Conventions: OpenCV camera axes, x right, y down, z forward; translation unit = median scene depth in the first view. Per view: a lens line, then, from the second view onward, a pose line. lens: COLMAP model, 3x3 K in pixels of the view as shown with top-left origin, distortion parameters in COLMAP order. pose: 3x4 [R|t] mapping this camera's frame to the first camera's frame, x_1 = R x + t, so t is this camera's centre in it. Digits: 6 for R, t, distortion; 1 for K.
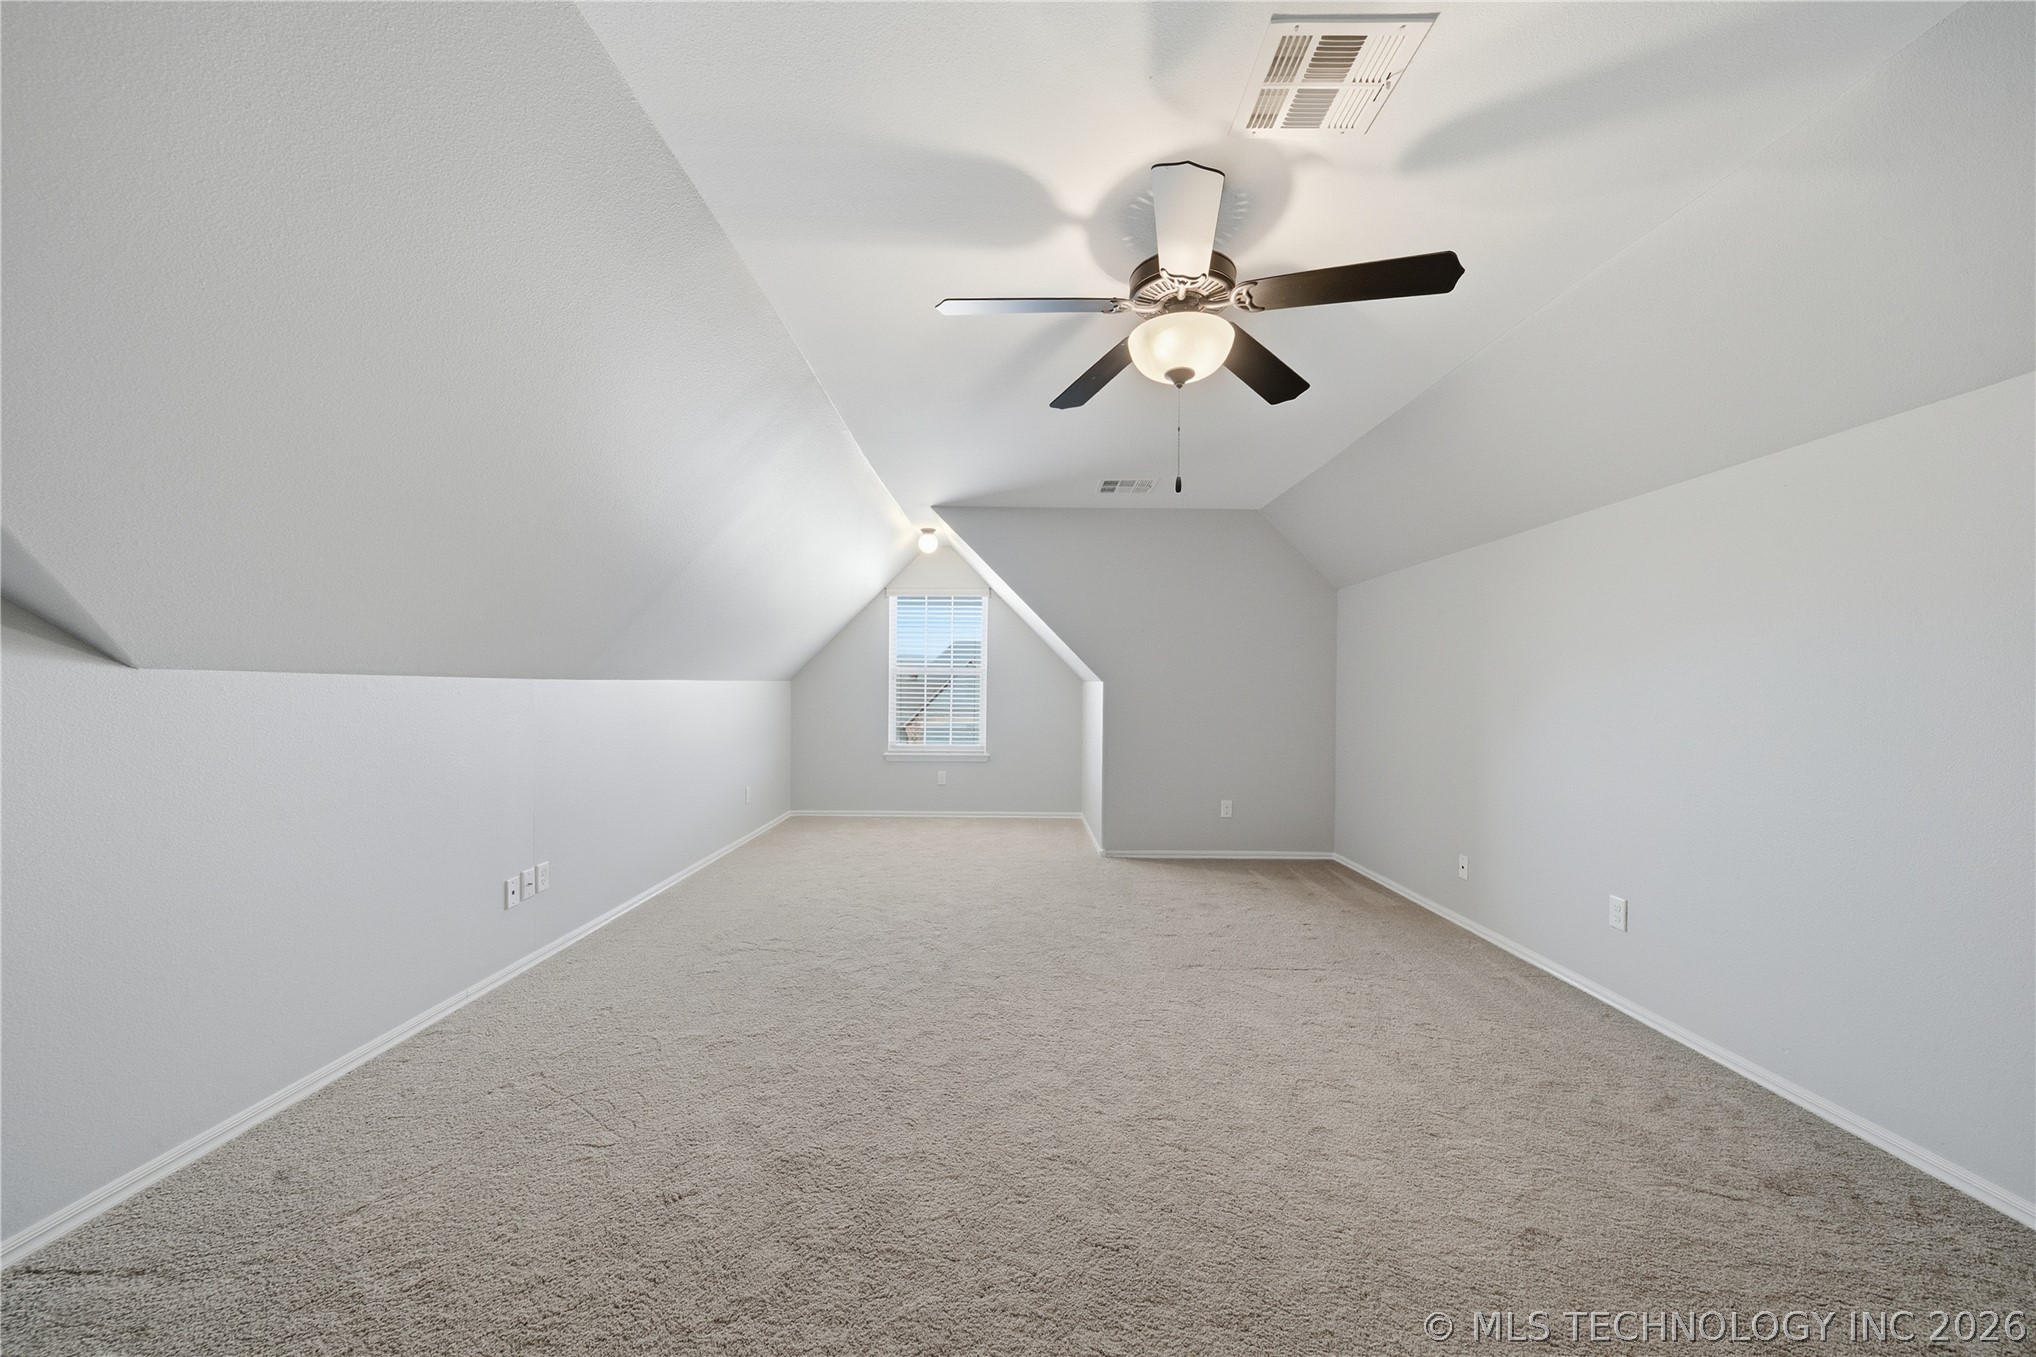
lens RADIAL K [[746.5, 0, 1017.6], [0, 746.5, 689.1], [0, 0, 1]] dist [-0.002642, -0.000297]
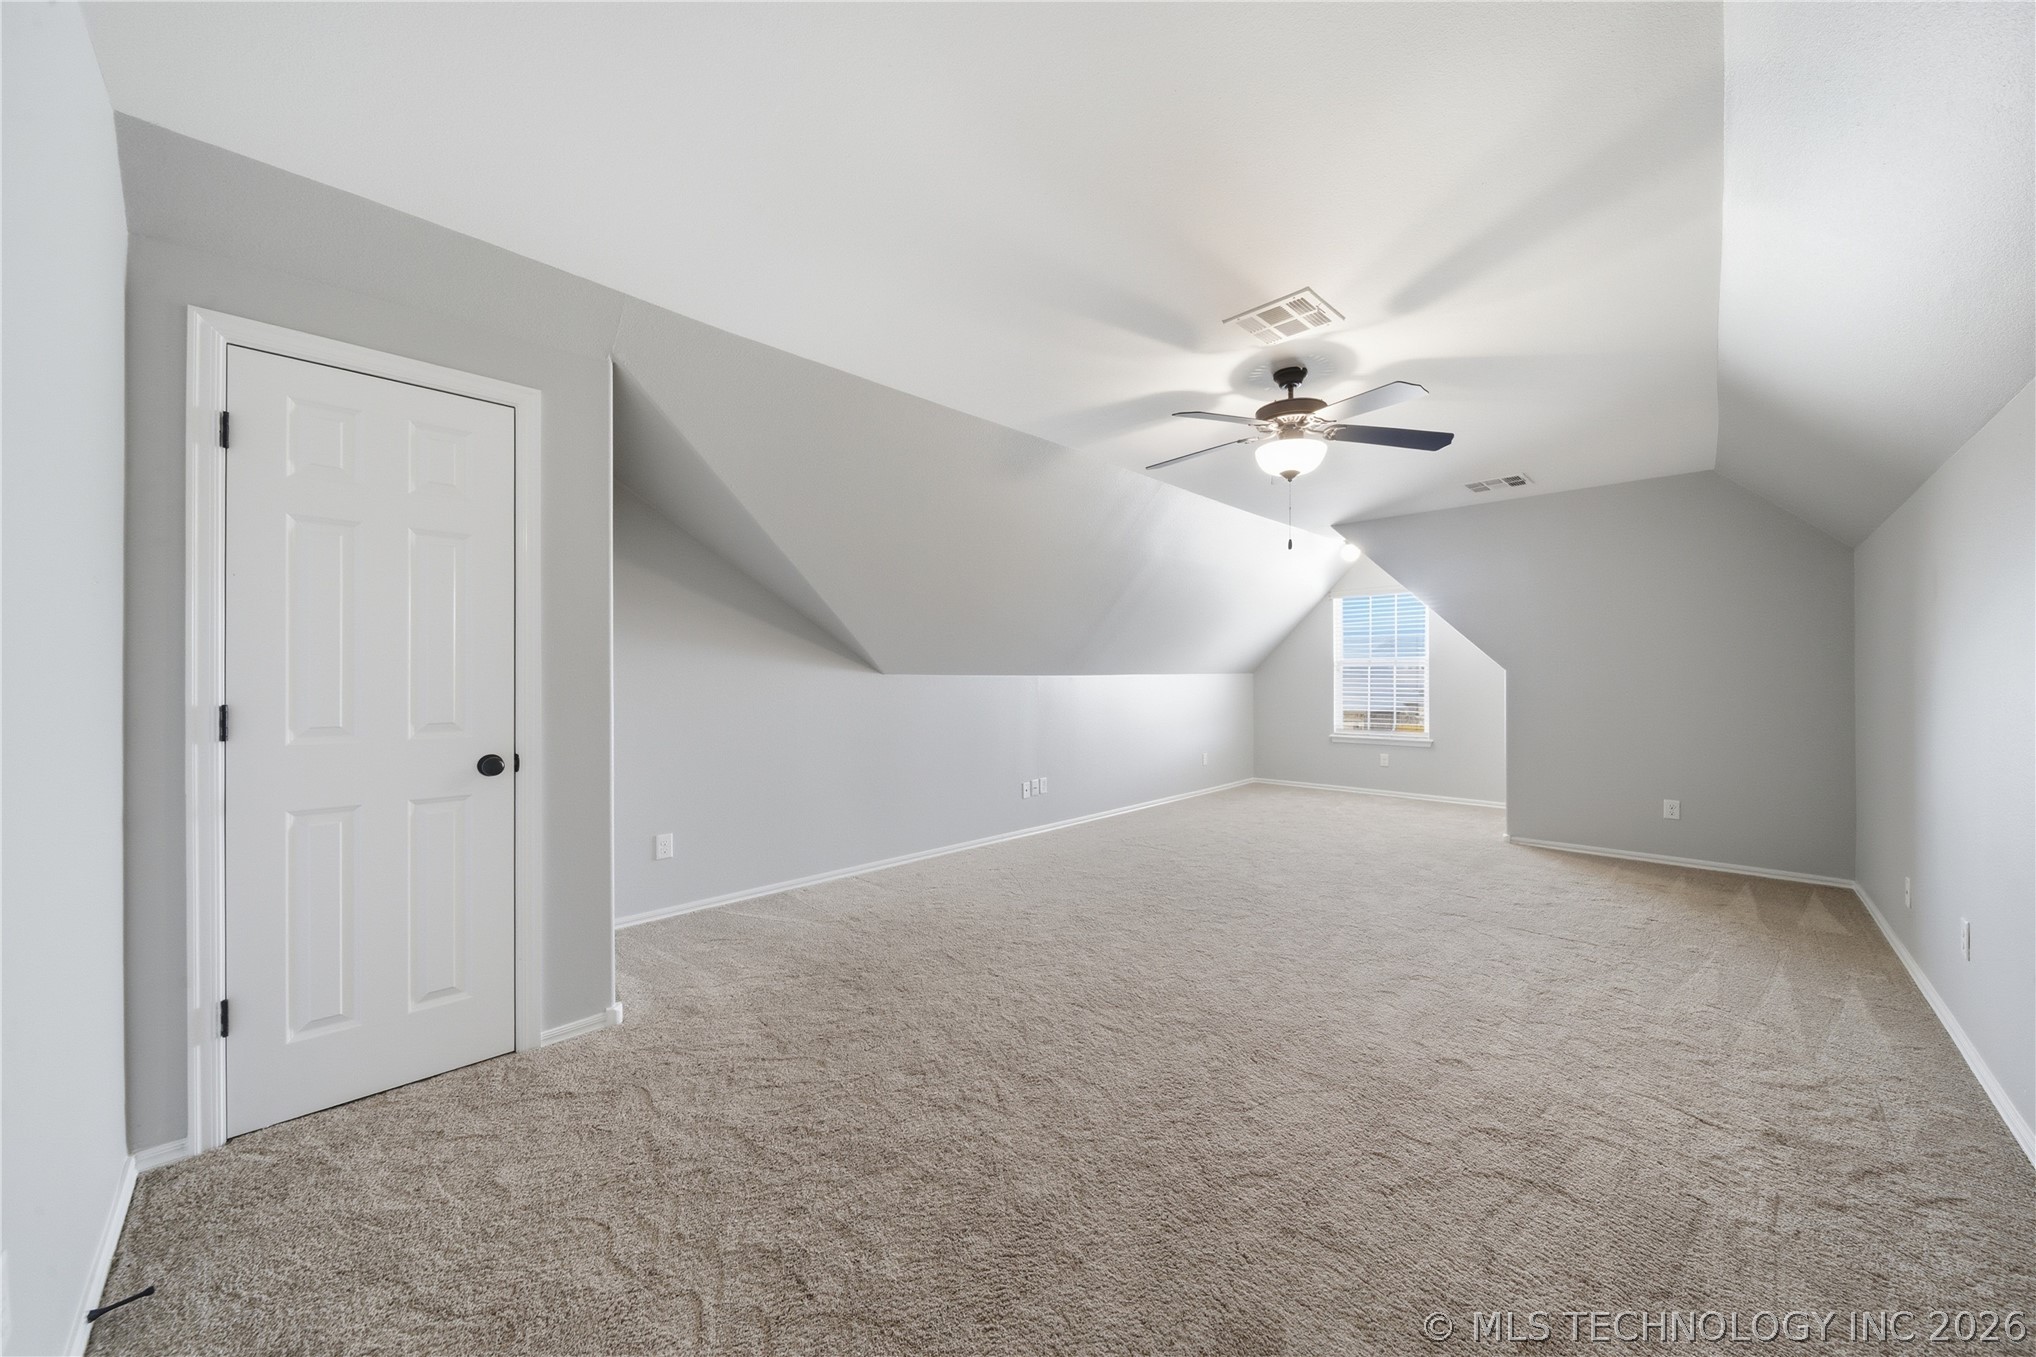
lens RADIAL K [[716.3, 0, 1018.8], [0, 716.3, 677.7], [0, 0, 1]] dist [-0.000968, -0.001366]
pose [[0.717527, -0.009807, -0.696461, 0.555842], [0.007527, 0.999952, -0.006326, 0.001445], [0.696490, -0.000704, 0.717566, -0.295478]]
